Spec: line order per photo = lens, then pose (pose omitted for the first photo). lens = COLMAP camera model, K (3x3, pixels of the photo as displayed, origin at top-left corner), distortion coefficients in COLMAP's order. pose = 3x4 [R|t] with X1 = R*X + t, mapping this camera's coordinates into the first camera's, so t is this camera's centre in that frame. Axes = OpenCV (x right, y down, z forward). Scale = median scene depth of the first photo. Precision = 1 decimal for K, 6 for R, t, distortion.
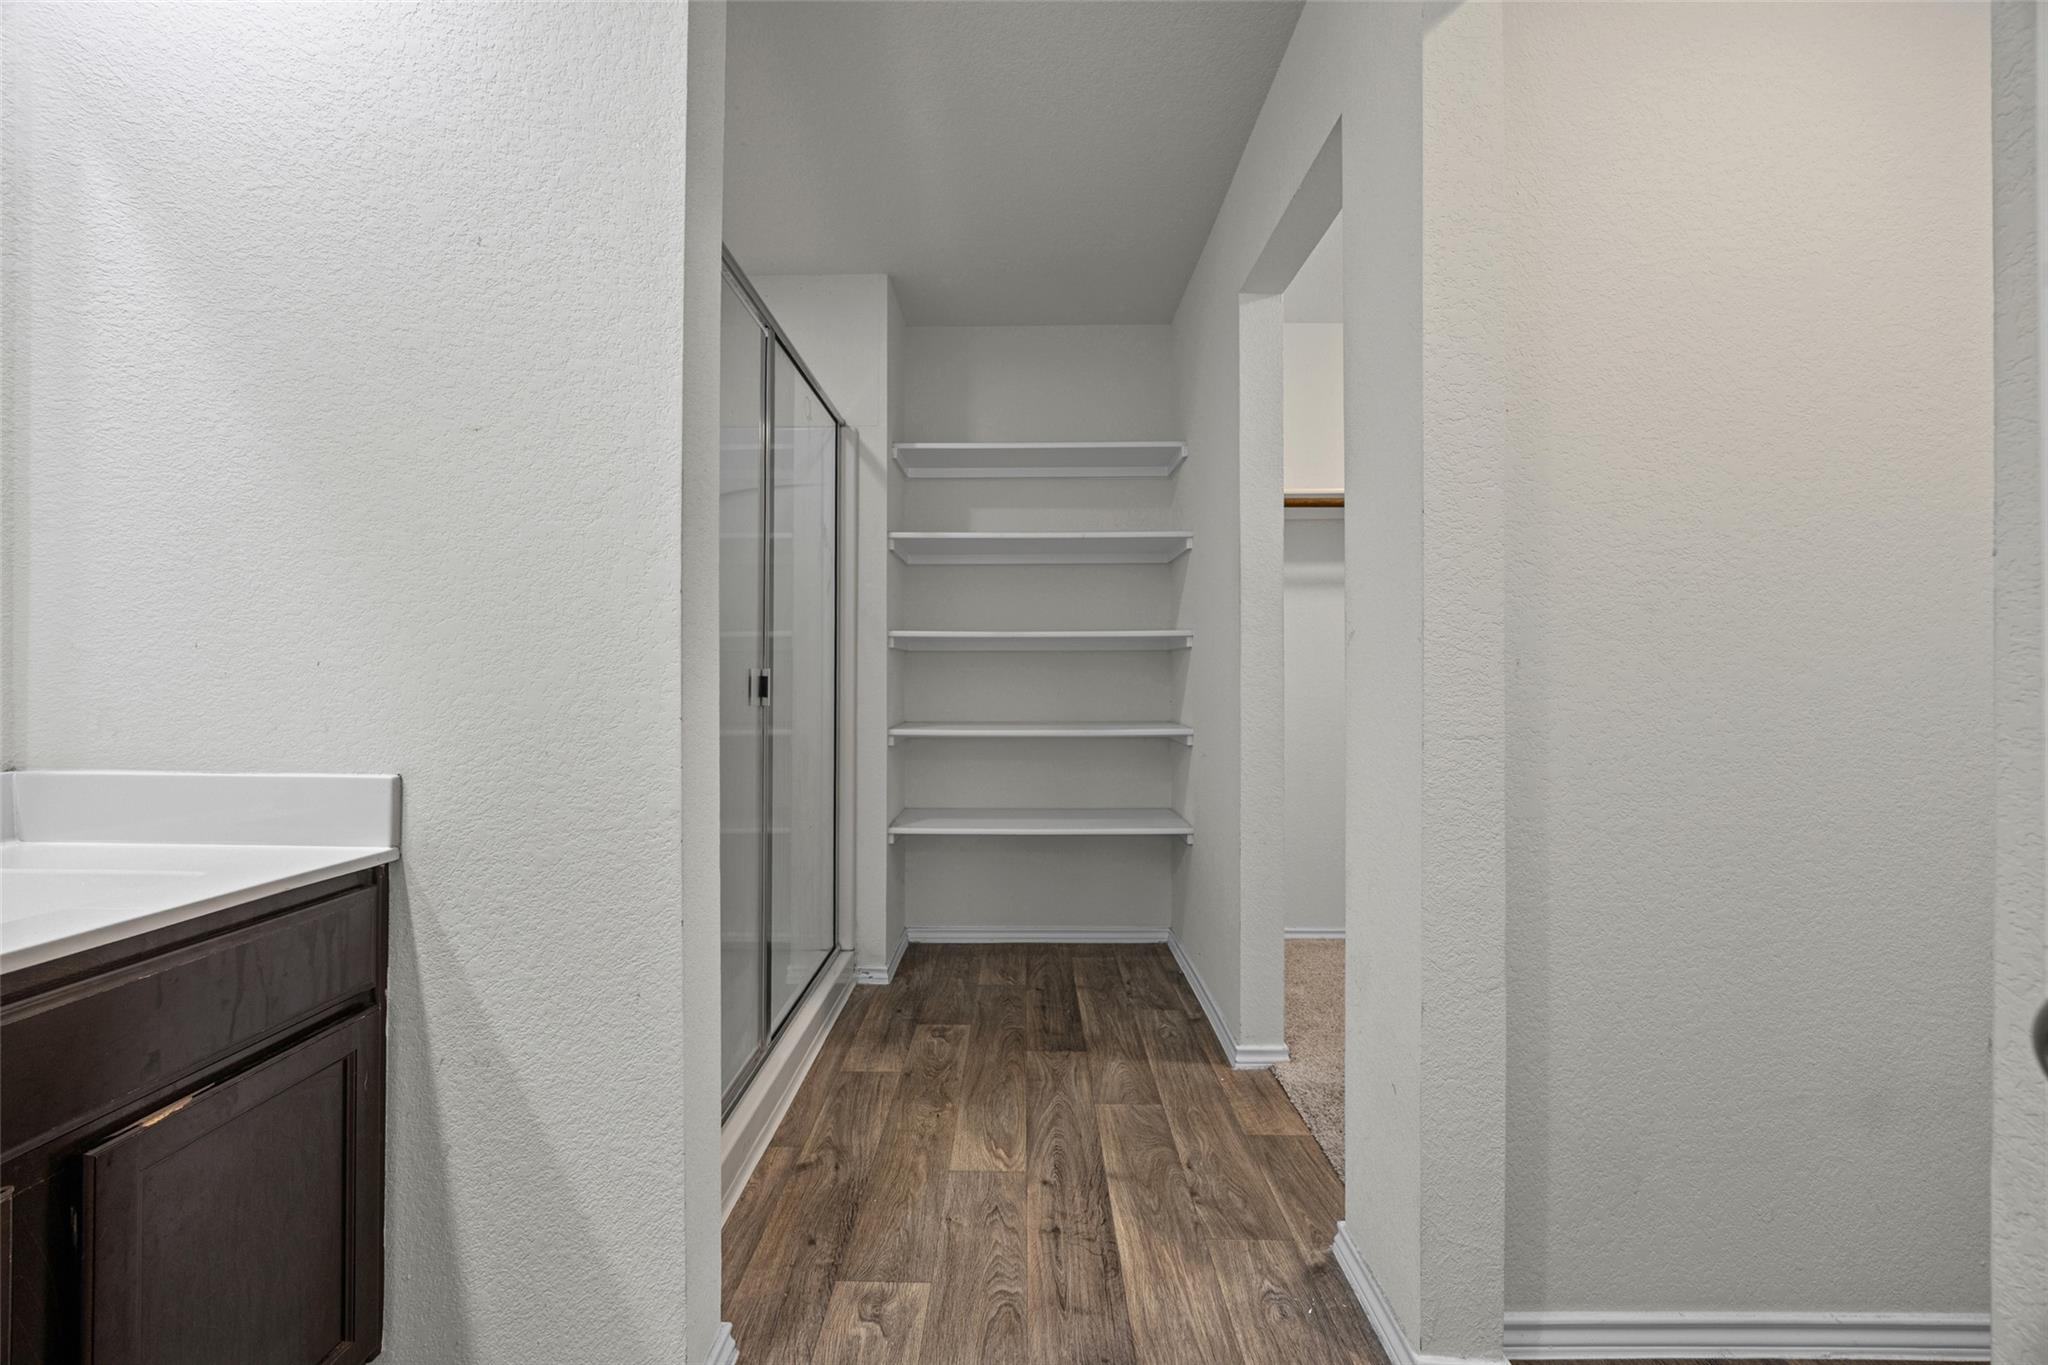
lens RADIAL K [[792.7, 0, 1041.9], [0, 792.7, 671.5], [0, 0, 1]] dist [-0.000649, -0.000034]
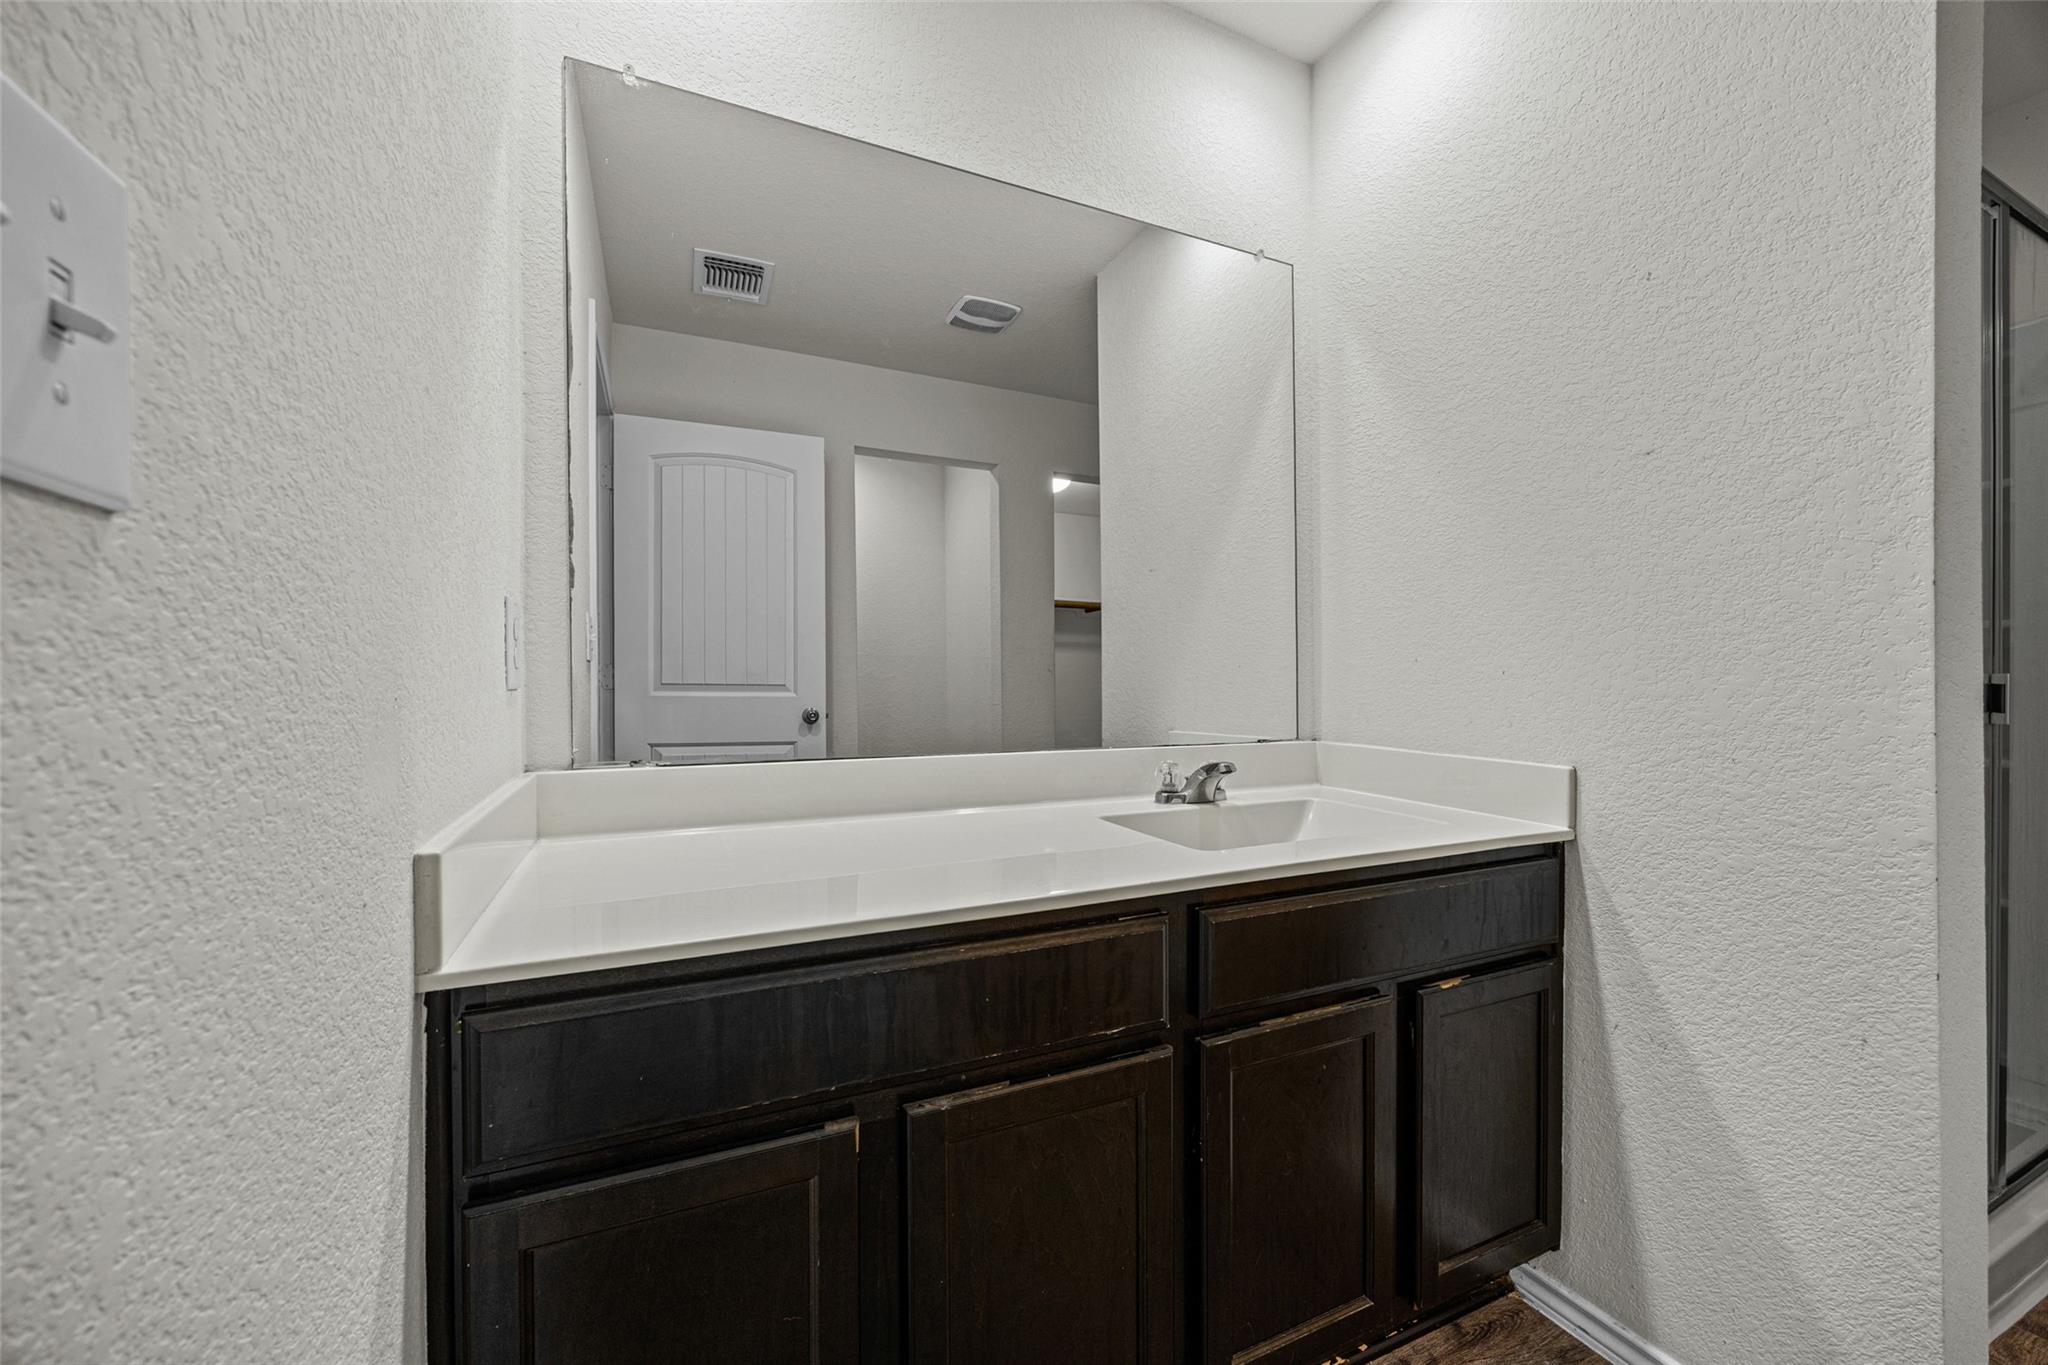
lens RADIAL K [[792.7, 0, 1011.5], [0, 792.7, 683.1], [0, 0, 1]] dist [-0.000649, -0.000034]
pose [[0.392049, 0.002494, -0.919941, -0.064194], [0.004624, 0.999978, 0.004682, -0.002753], [0.919933, -0.006089, 0.392029, -0.223994]]
